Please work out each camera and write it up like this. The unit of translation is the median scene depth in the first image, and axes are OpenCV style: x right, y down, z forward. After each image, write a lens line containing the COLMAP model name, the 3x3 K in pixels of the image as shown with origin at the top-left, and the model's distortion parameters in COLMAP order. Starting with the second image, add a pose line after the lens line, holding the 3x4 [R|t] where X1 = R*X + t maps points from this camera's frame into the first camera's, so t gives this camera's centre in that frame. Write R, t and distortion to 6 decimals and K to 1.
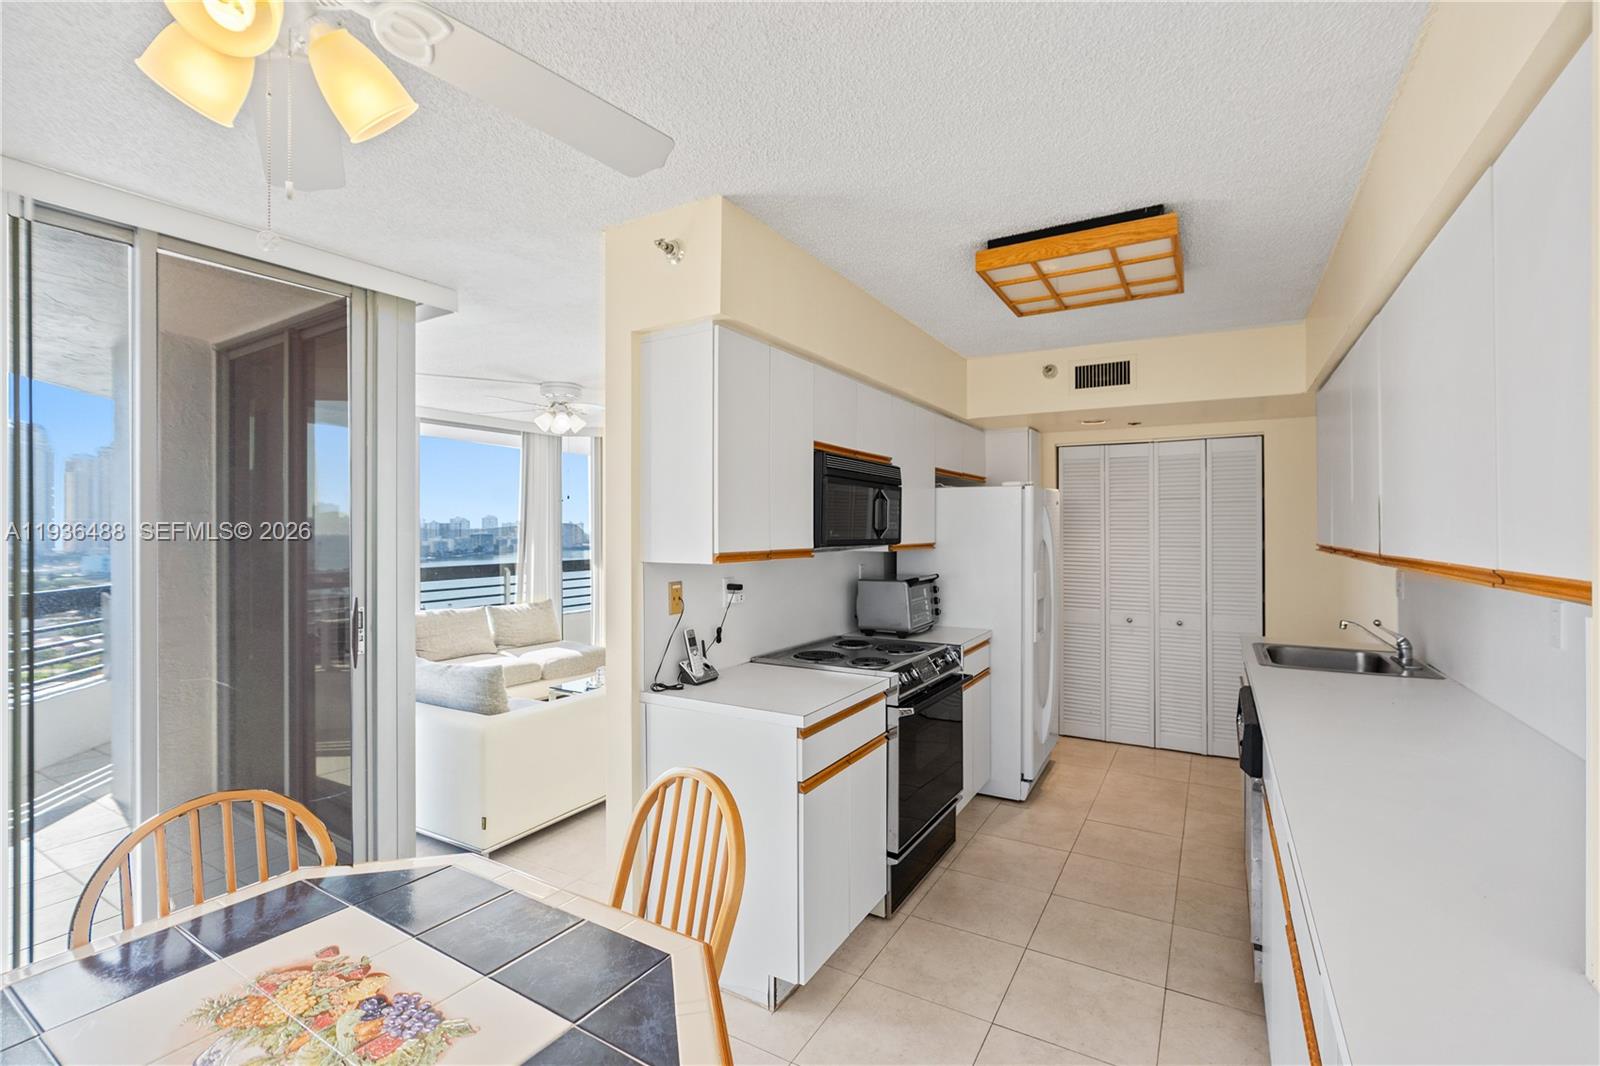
lens RADIAL K [[699.7, 0, 804.6], [0, 699.7, 515.8], [0, 0, 1]] dist [-0.003123, -0.000041]
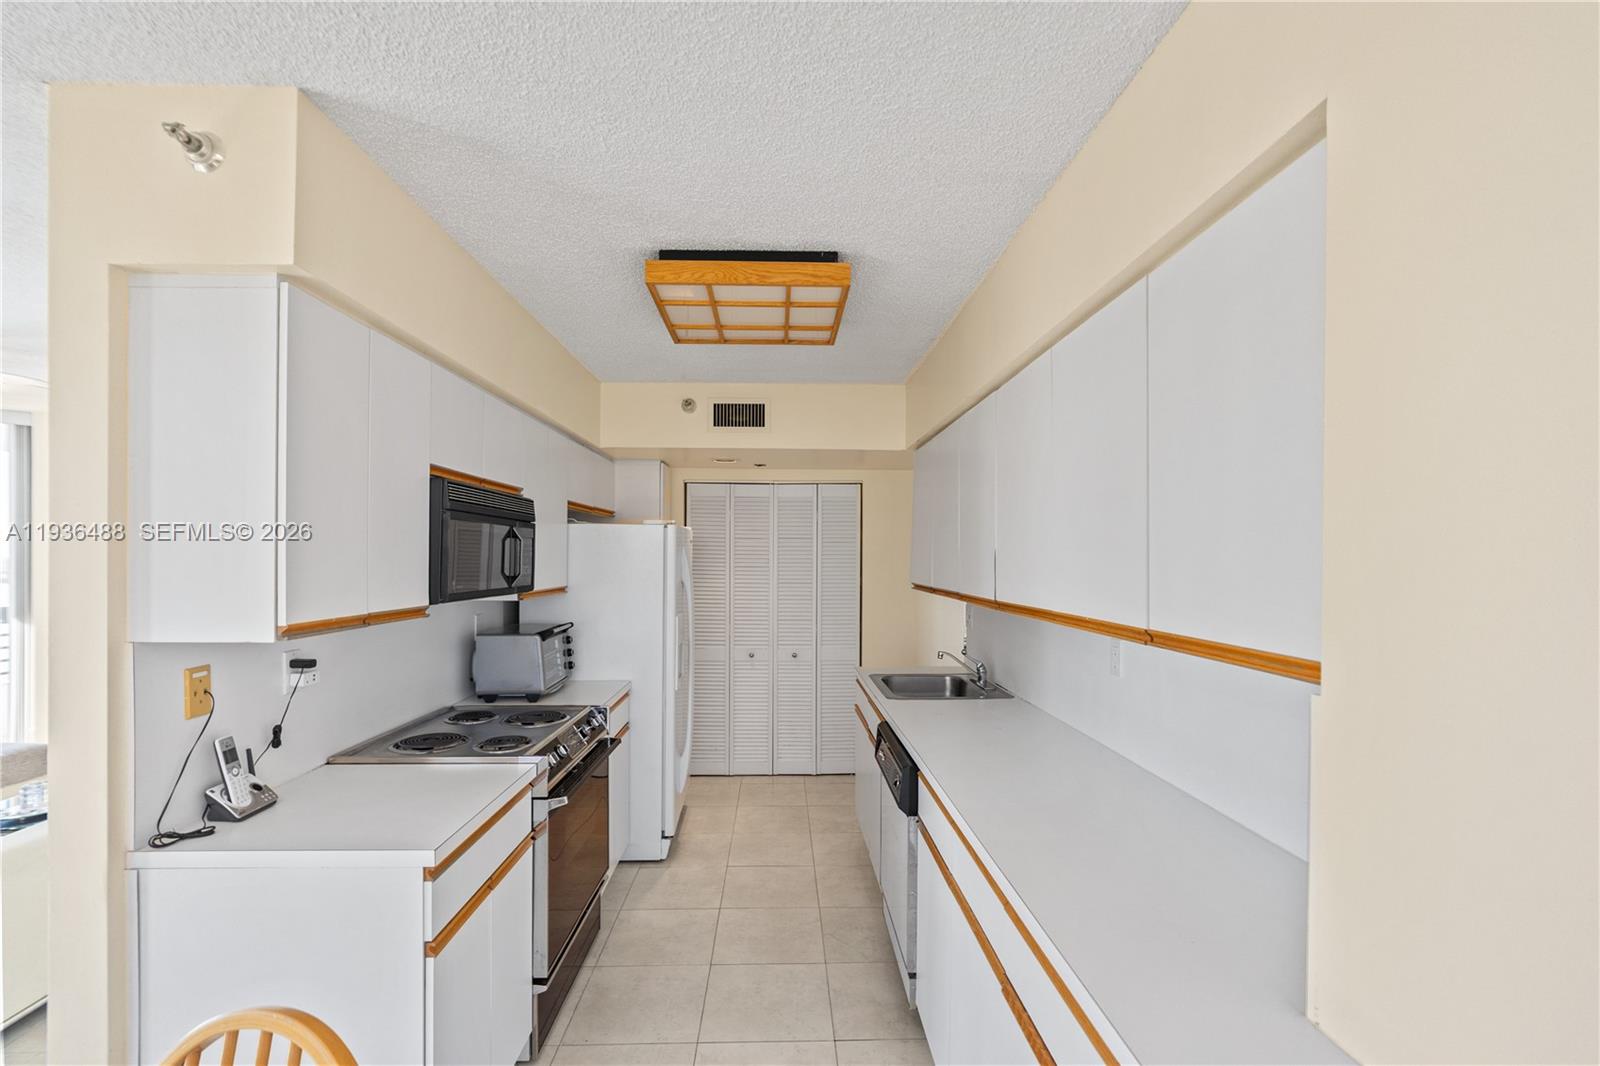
lens RADIAL K [[716.0, 0, 805.4], [0, 716.0, 554.8], [0, 0, 1]] dist [-0.014168, 0.007267]
pose [[0.853387, 0.006530, 0.521237, -0.037919], [-0.013174, 0.999872, 0.009042, -0.018449], [-0.521112, -0.014583, 0.853364, 0.113466]]
